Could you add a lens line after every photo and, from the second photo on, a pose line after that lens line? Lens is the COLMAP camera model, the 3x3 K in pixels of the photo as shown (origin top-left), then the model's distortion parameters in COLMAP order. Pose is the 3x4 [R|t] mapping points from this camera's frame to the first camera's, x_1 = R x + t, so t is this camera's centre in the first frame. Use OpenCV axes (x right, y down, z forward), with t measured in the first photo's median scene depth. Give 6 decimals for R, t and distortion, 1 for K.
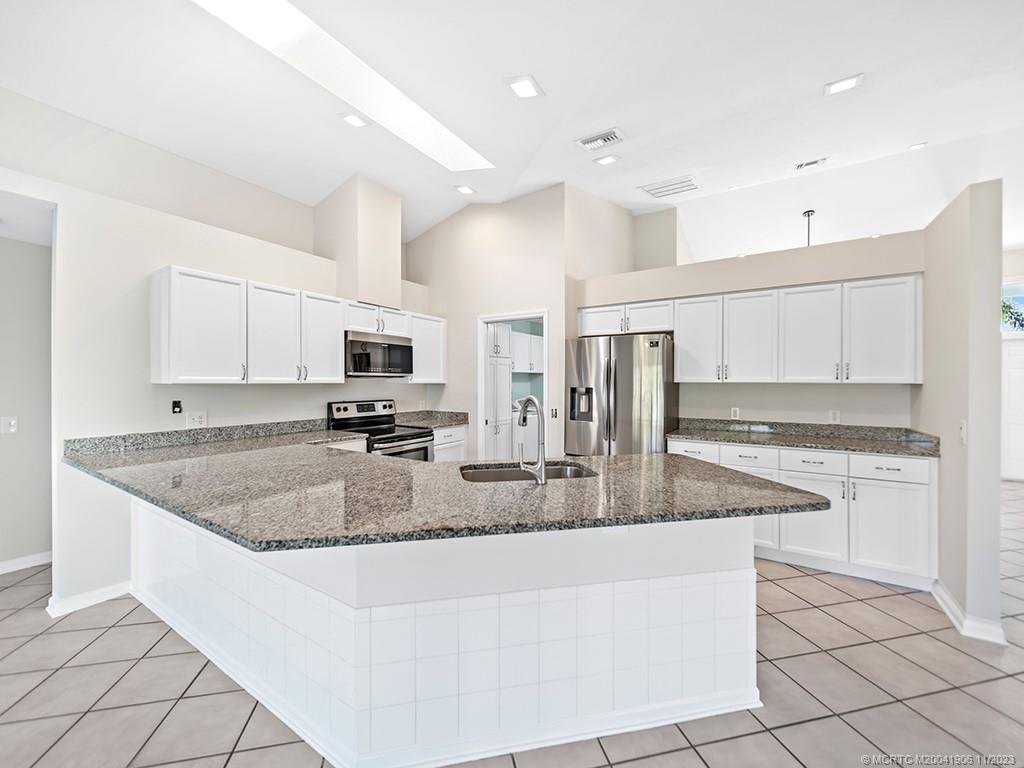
lens RADIAL K [[398.3, 0, 527.9], [0, 398.3, 377.8], [0, 0, 1]] dist [-0.002573, -0.000164]
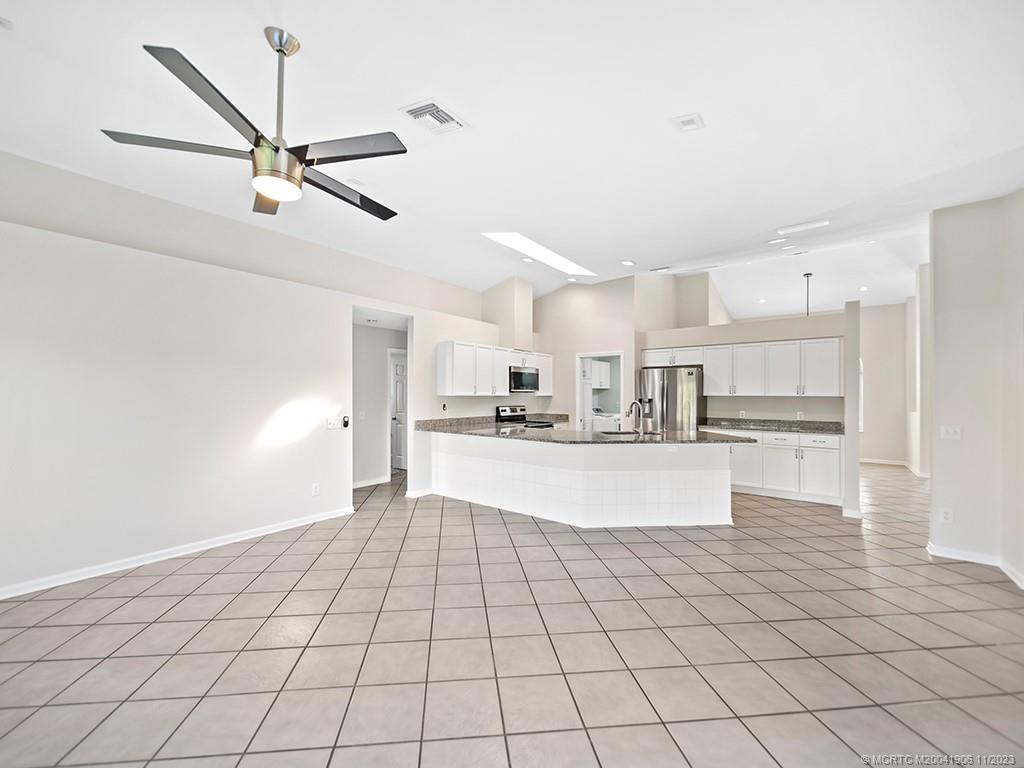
lens RADIAL K [[410.7, 0, 508.0], [0, 410.7, 388.0], [0, 0, 1]] dist [0.000143, 0.000124]
pose [[0.992269, -0.000167, -0.124106, -0.226076], [-0.000621, 0.999980, -0.006311, -0.009010], [0.124105, 0.006339, 0.992249, -0.791424]]
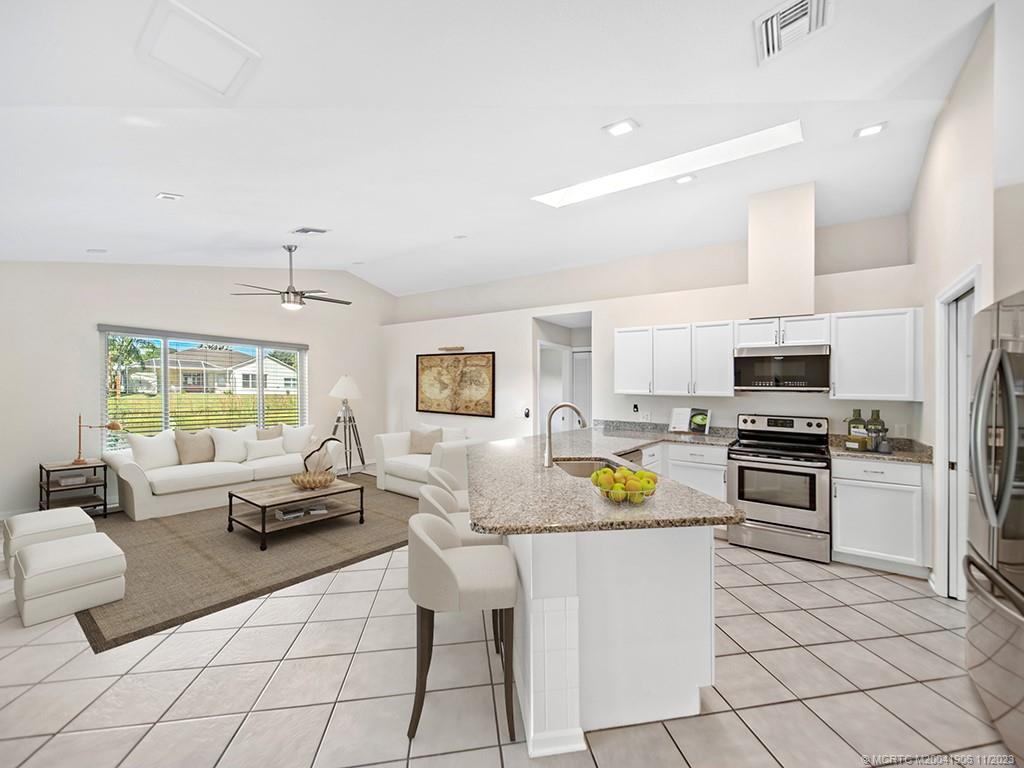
lens RADIAL K [[410.7, 0, 508.0], [0, 410.7, 388.0], [0, 0, 1]] dist [0.000143, 0.000124]
pose [[-0.056418, -0.003599, -0.998401, 0.674716], [-0.006853, 0.999971, -0.003218, -0.002257], [0.998384, 0.006661, -0.056441, 0.419720]]
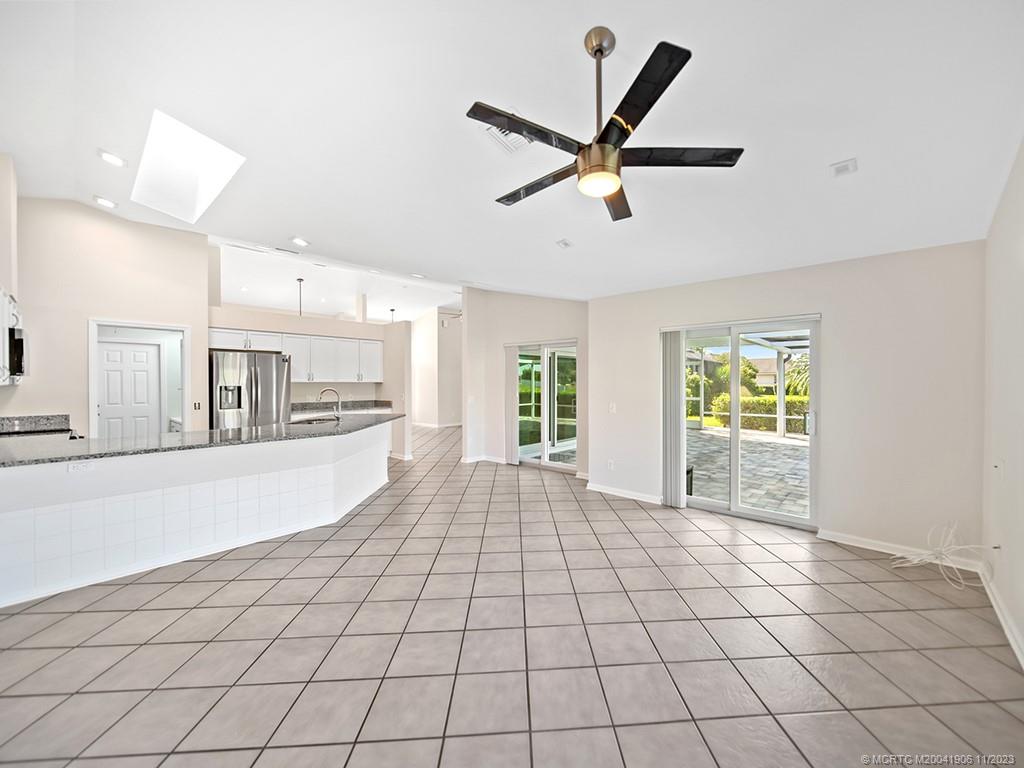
lens RADIAL K [[410.7, 0, 508.0], [0, 410.7, 388.0], [0, 0, 1]] dist [0.000143, 0.000124]
pose [[0.203888, -0.018076, 0.978827, -1.131267], [-0.010912, 0.999725, 0.020735, -0.010260], [-0.978933, -0.014908, 0.203635, -0.290518]]
